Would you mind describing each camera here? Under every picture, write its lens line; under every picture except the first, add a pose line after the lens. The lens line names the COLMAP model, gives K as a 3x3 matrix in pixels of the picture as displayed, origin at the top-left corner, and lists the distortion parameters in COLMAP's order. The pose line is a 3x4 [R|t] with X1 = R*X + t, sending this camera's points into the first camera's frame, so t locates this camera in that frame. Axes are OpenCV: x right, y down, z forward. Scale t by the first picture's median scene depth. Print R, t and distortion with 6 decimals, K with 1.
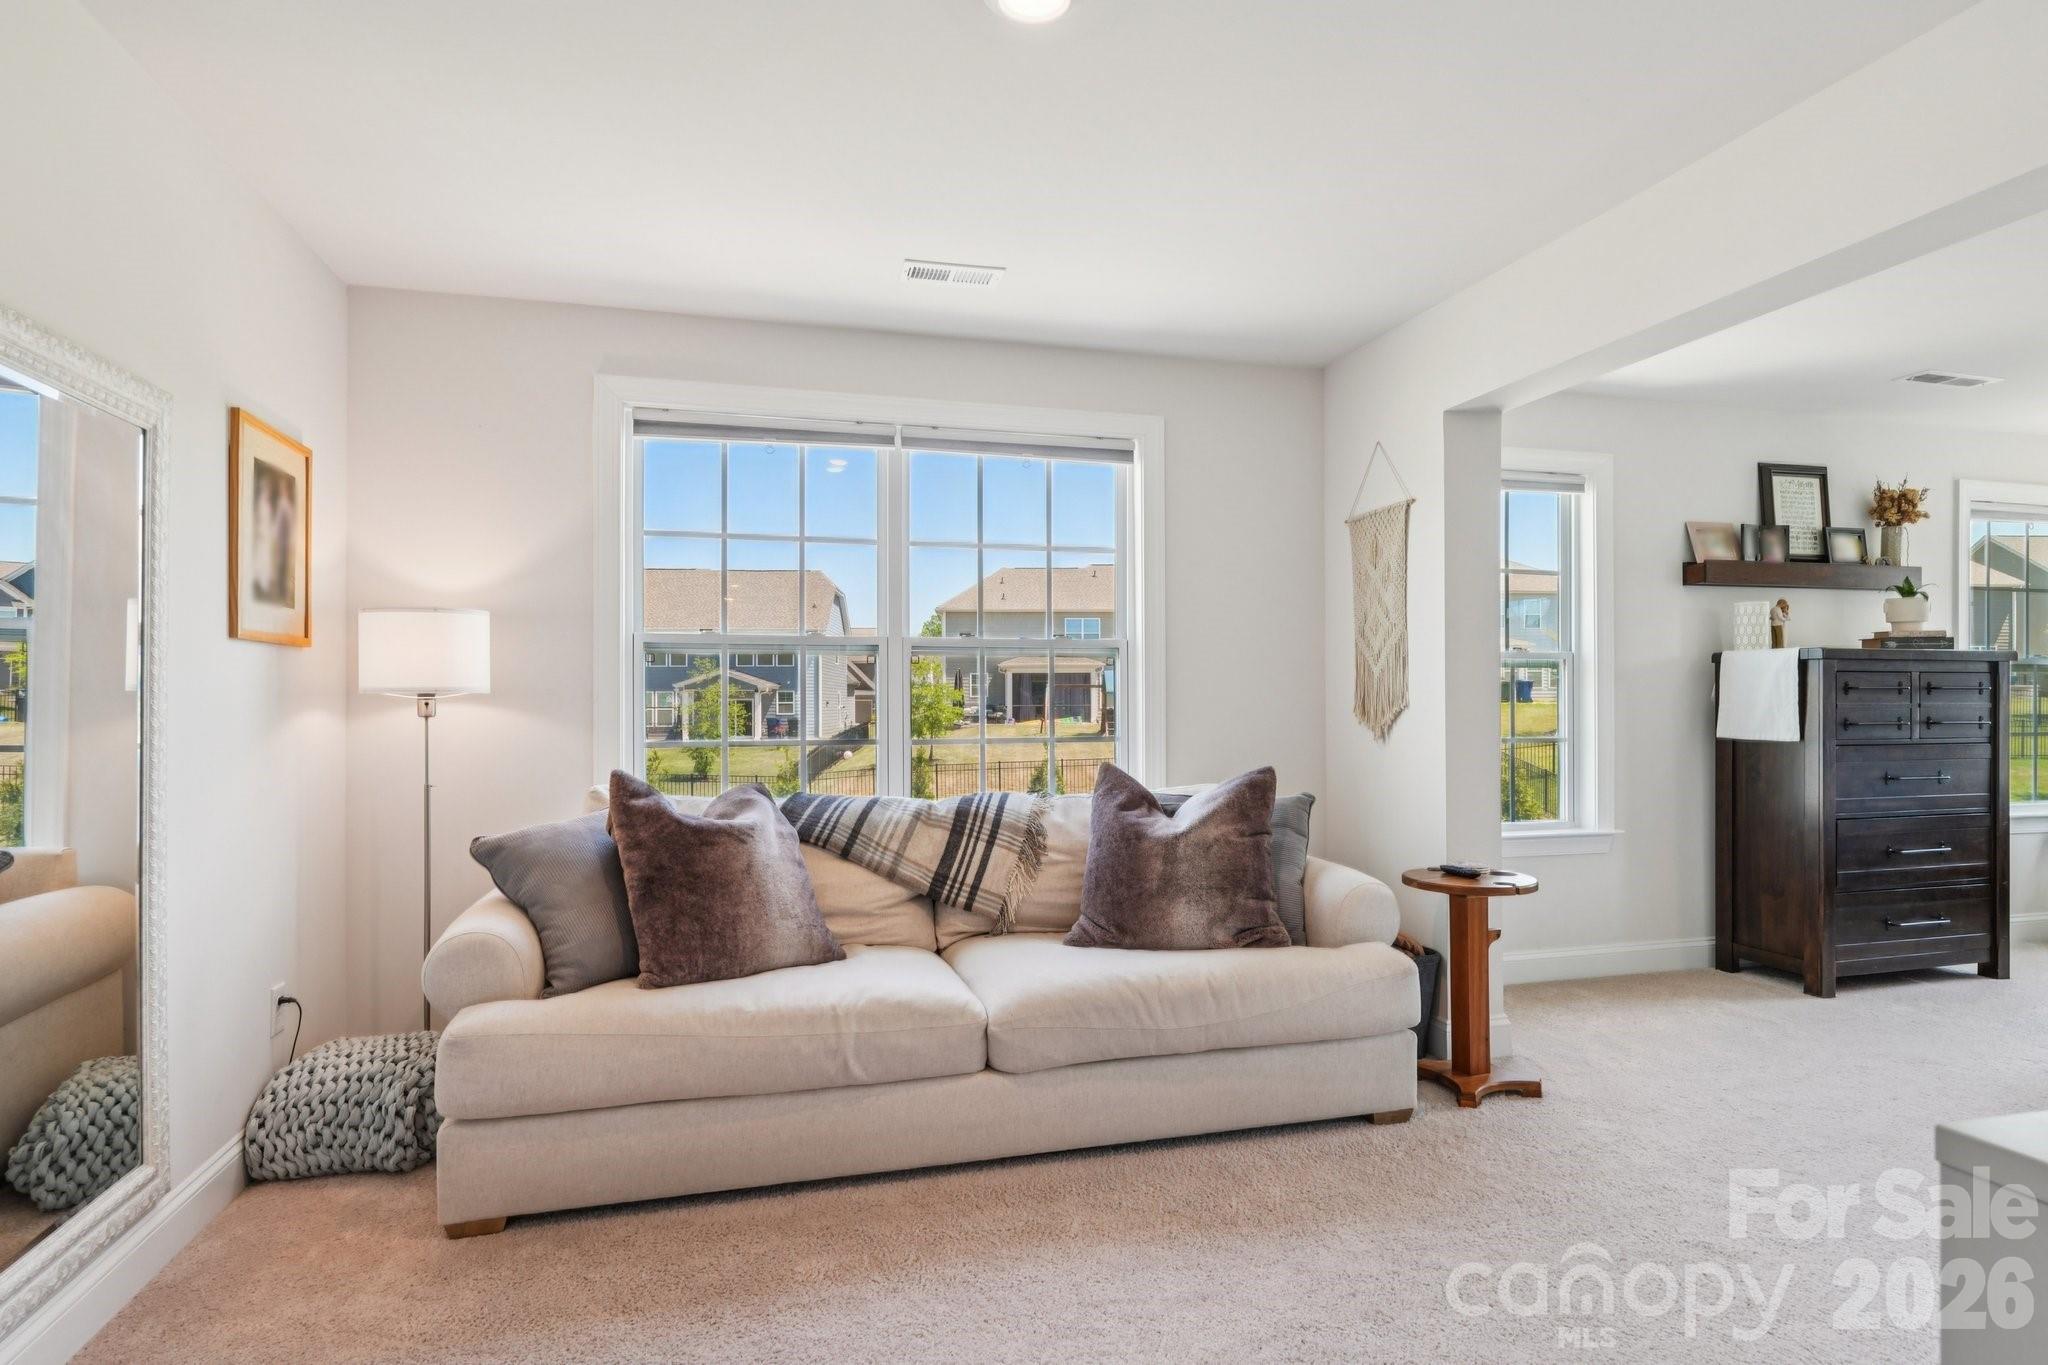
lens RADIAL K [[1044.0, 0, 1028.2], [0, 1044.0, 701.6], [0, 0, 1]] dist [-0.001095, -0.000529]
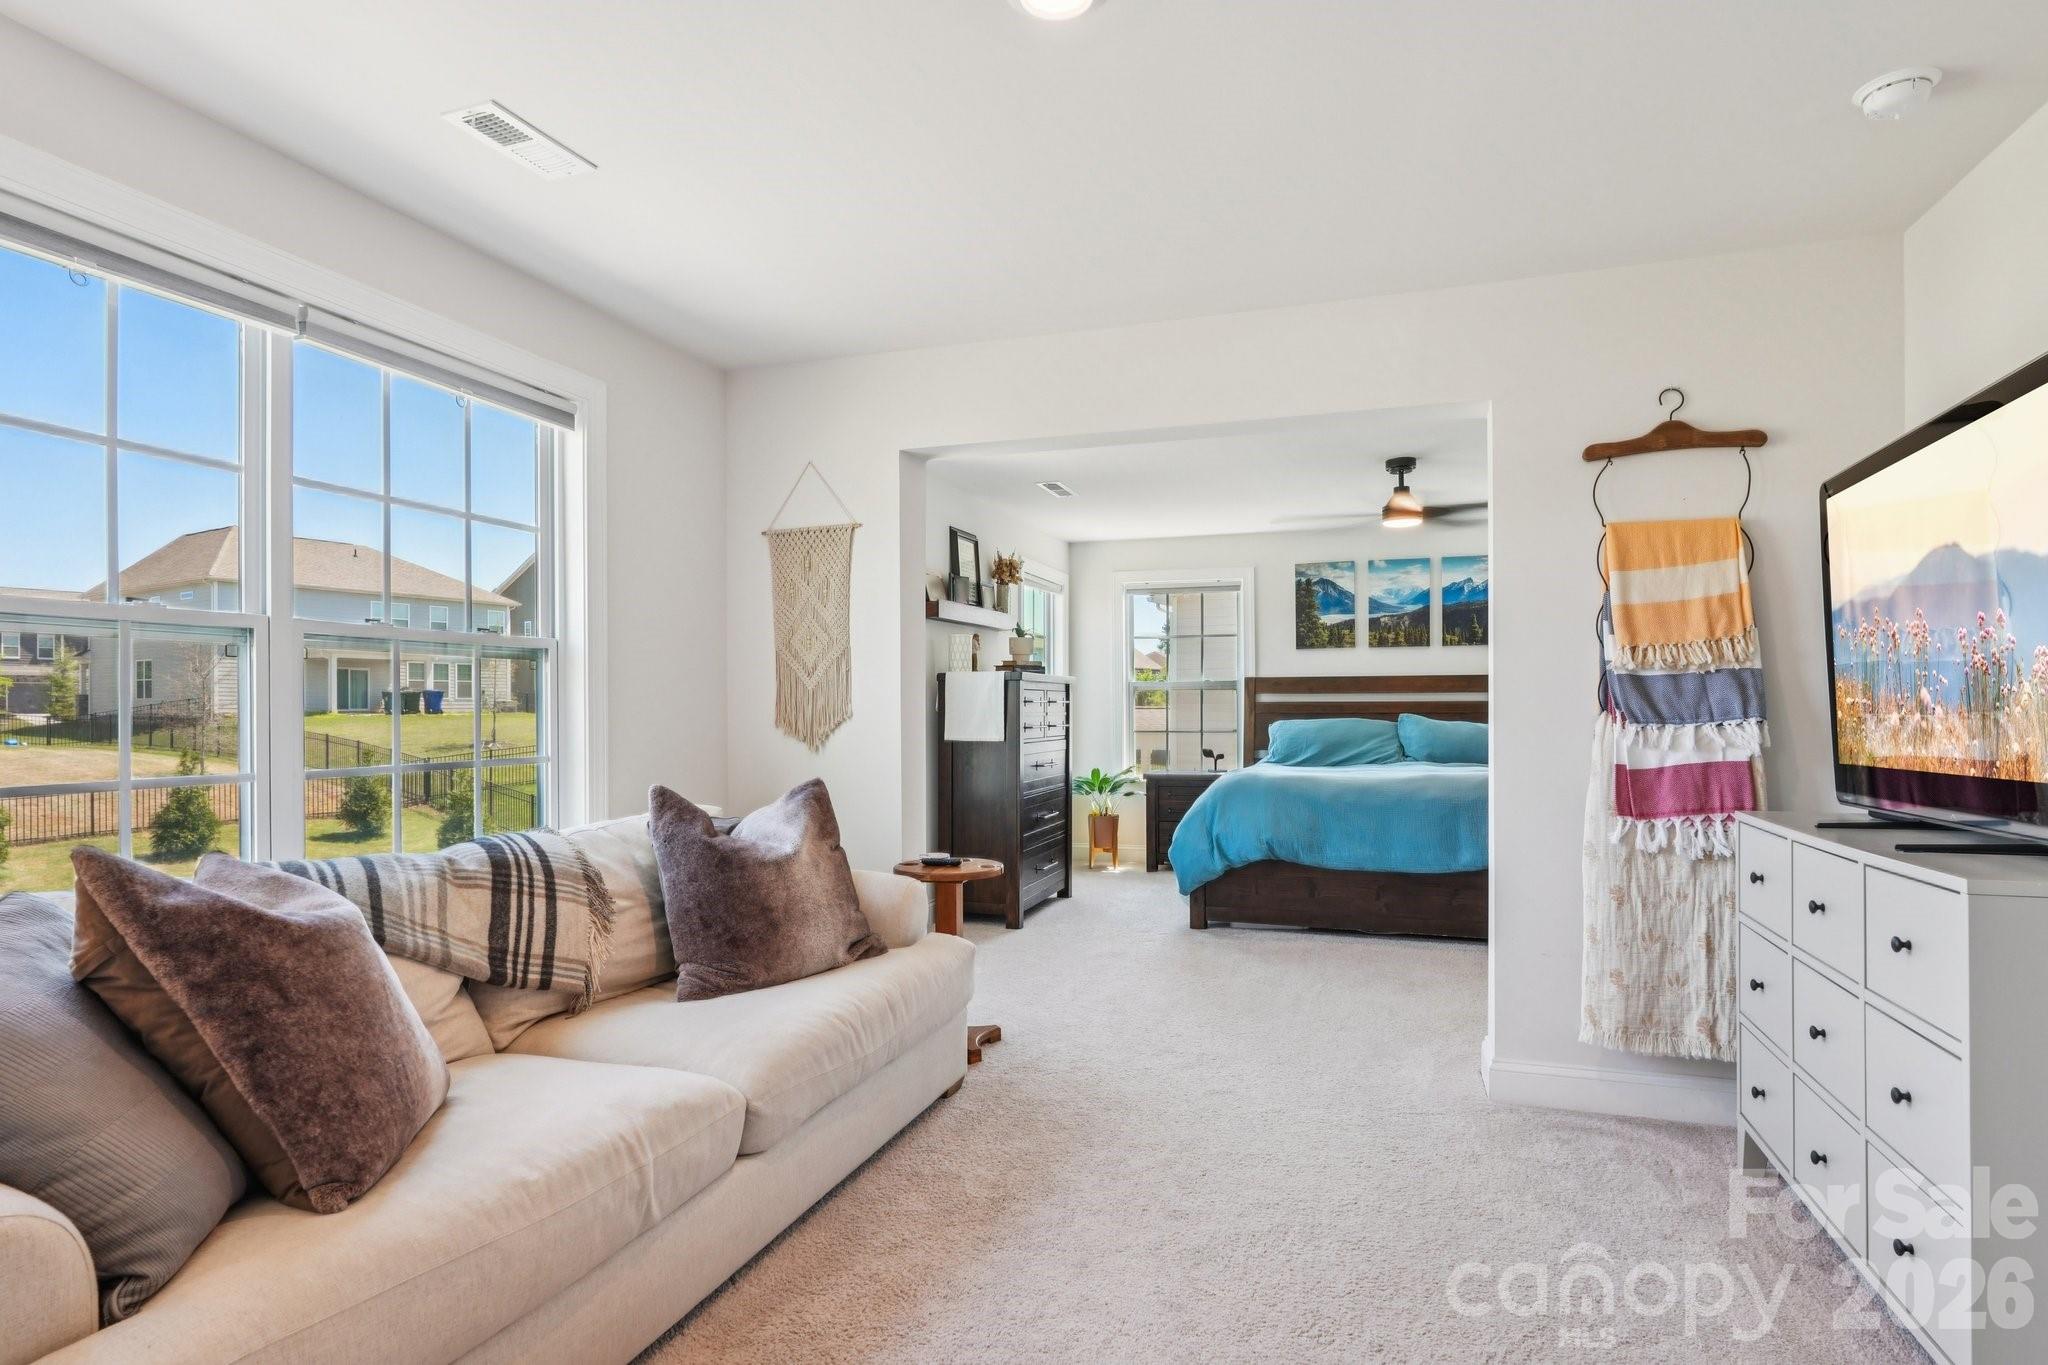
lens RADIAL K [[1064.8, 0, 1023.5], [0, 1064.8, 701.6], [0, 0, 1]] dist [-0.002536, 0.000722]
pose [[0.565620, 0.004634, 0.824653, -0.413667], [0.004599, 0.999951, -0.008773, -0.000322], [-0.824653, 0.008755, 0.565571, 0.226921]]
